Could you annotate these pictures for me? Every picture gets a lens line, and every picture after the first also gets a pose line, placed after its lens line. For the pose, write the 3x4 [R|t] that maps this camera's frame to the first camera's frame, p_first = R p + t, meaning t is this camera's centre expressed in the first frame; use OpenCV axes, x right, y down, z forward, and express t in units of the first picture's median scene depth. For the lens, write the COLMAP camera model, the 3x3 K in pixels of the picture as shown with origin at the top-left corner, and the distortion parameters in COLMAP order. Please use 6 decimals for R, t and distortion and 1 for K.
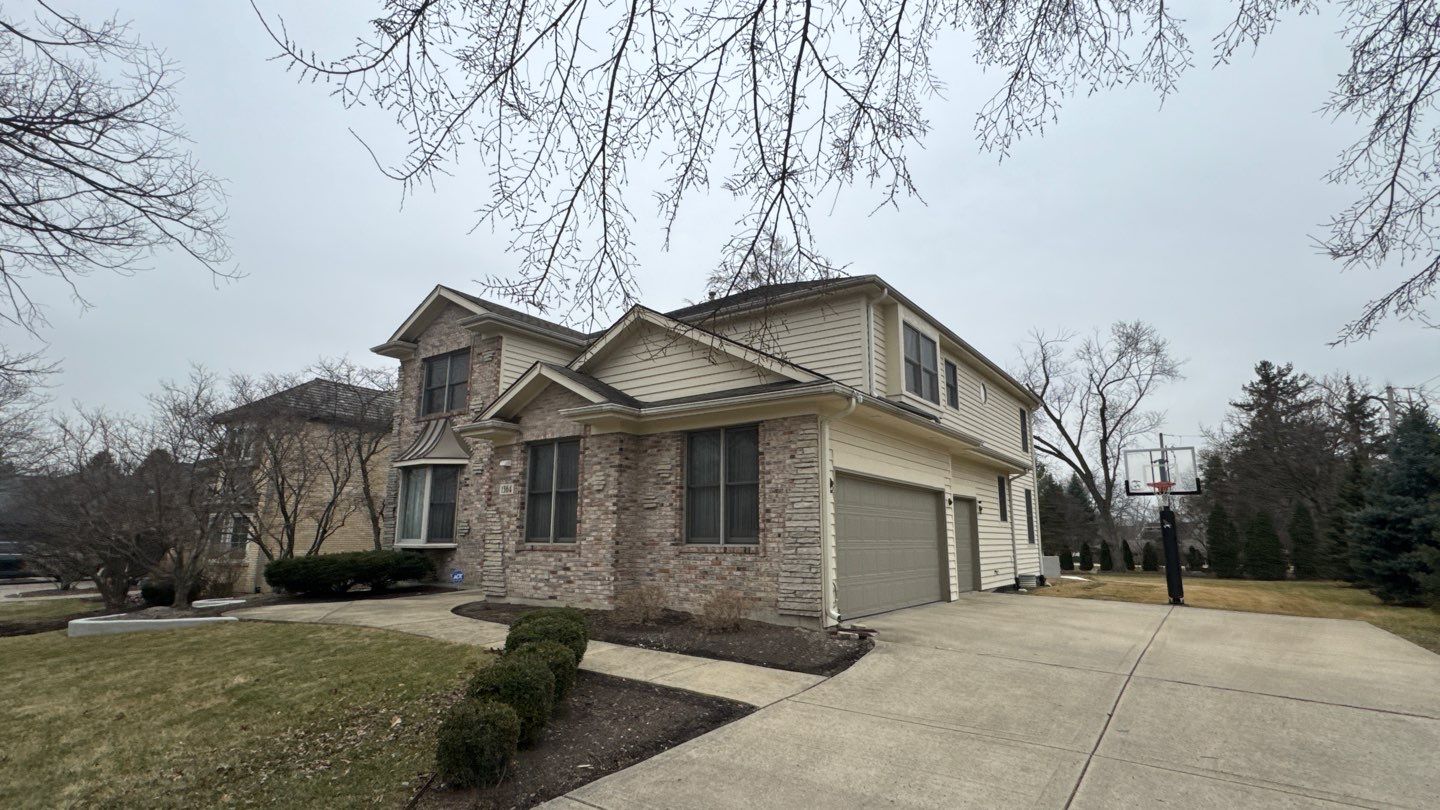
lens RADIAL K [[704.8, 0, 727.6], [0, 704.8, 414.7], [0, 0, 1]] dist [-0.016046, 0.000303]
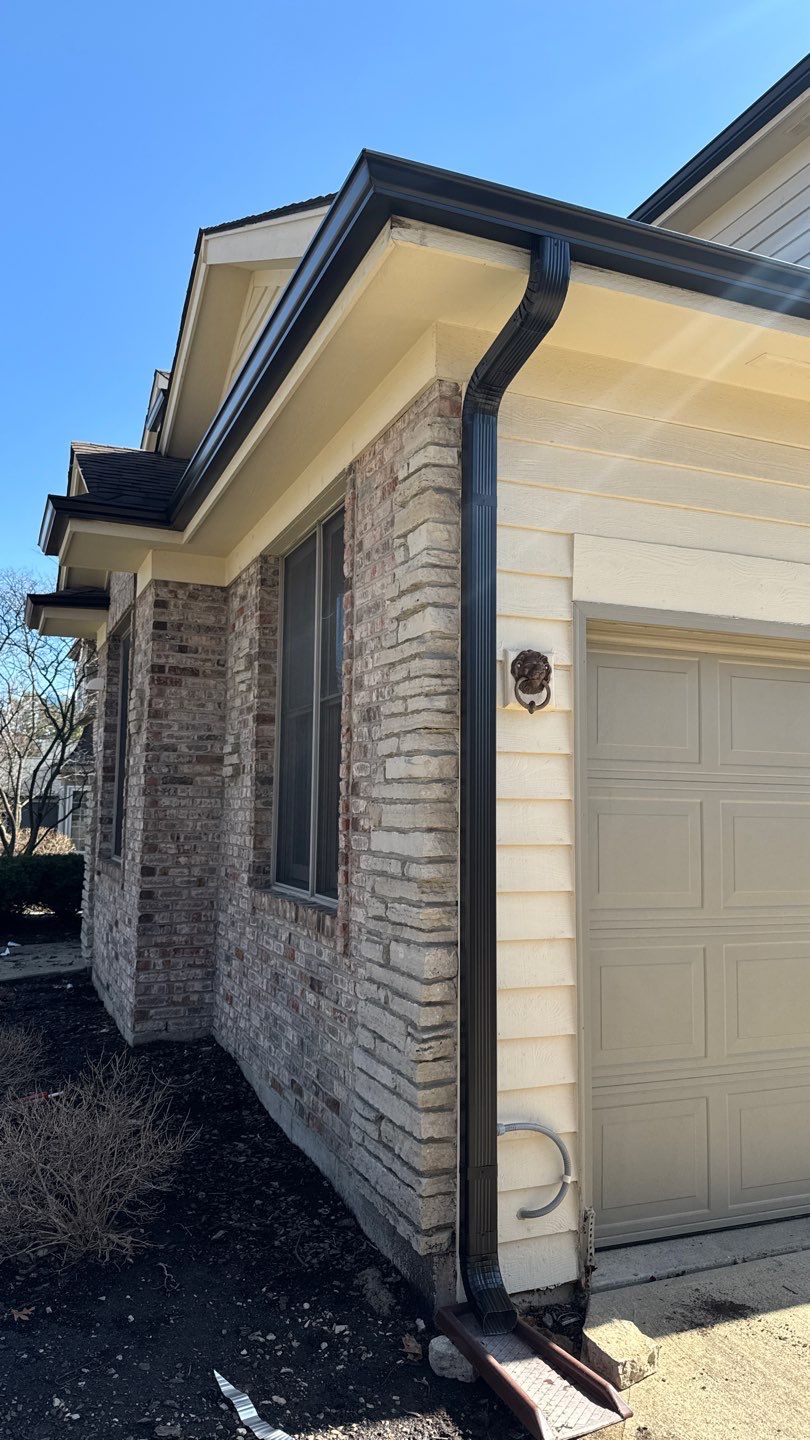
lens RADIAL K [[1024.3, 0, 407.1], [0, 1024.3, 717.6], [0, 0, 1]] dist [0.065136, -0.071230]
pose [[0.847070, -0.039690, -0.529997, 0.252864], [0.083827, 0.994703, 0.059486, 0.076897], [0.524828, -0.094817, 0.845911, 0.597931]]
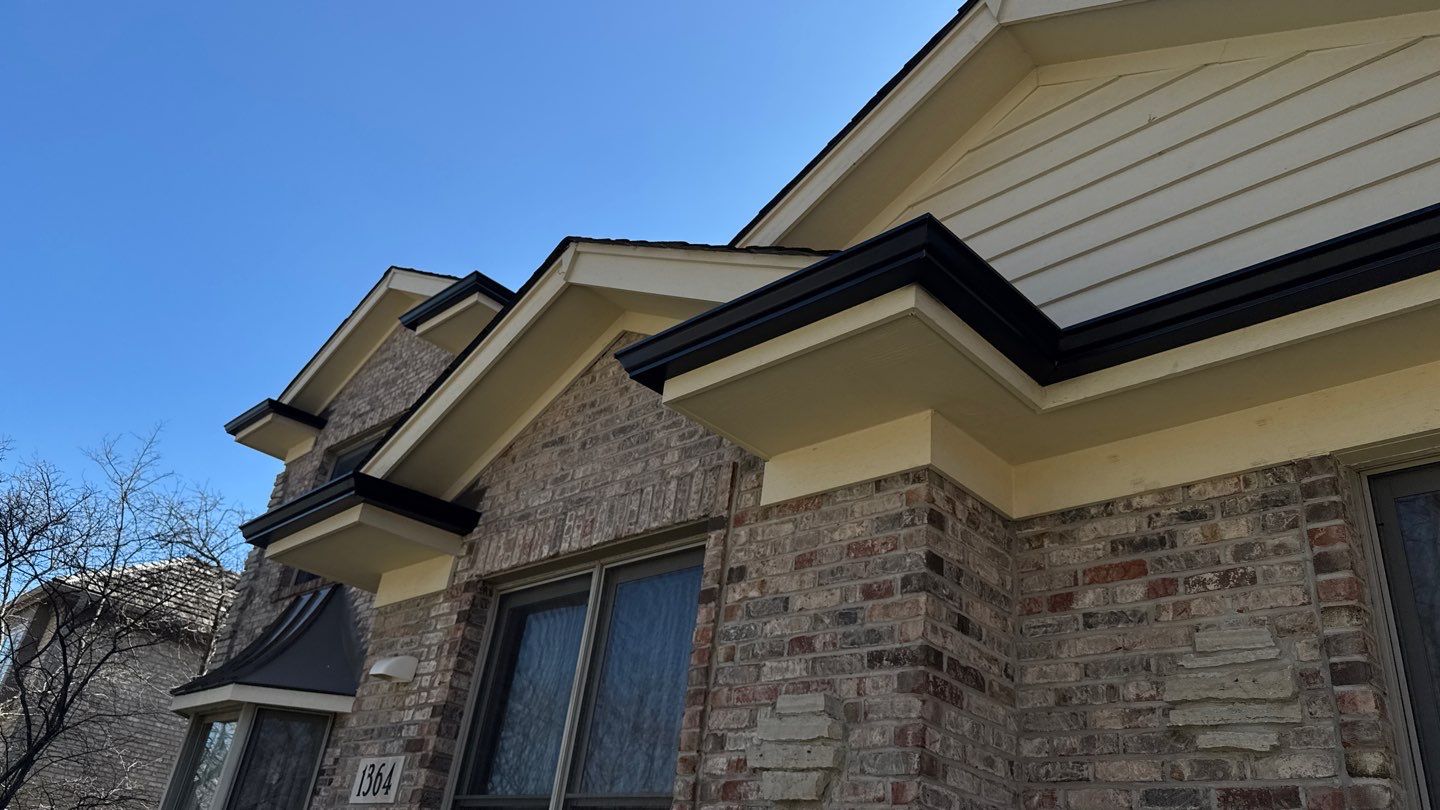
lens RADIAL K [[1024.3, 0, 709.2], [0, 1024.3, 402.7], [0, 0, 1]] dist [0.065136, -0.071230]
pose [[0.979670, 0.024193, -0.199153, -0.156482], [-0.086614, 0.946422, -0.311099, 0.095694], [0.180957, 0.322024, 0.929277, 0.742680]]
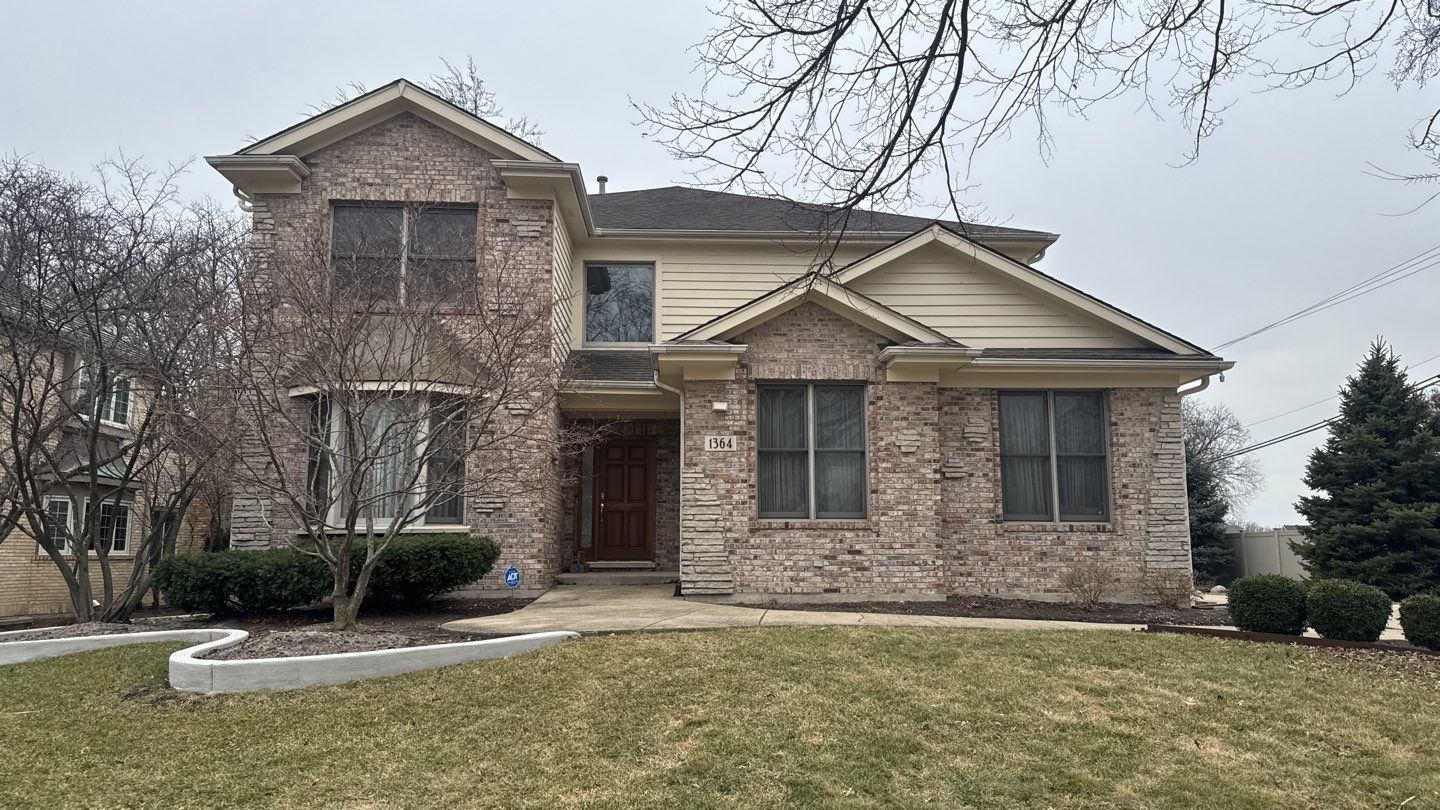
lens RADIAL K [[1127.4, 0, 721.5], [0, 1127.4, 402.6], [0, 0, 1]] dist [0.062239, -0.004371]
pose [[0.787748, 0.085631, 0.610017, -1.135428], [-0.106393, 0.994322, -0.002188, 0.076800], [-0.606741, -0.063178, 0.792385, 0.125450]]
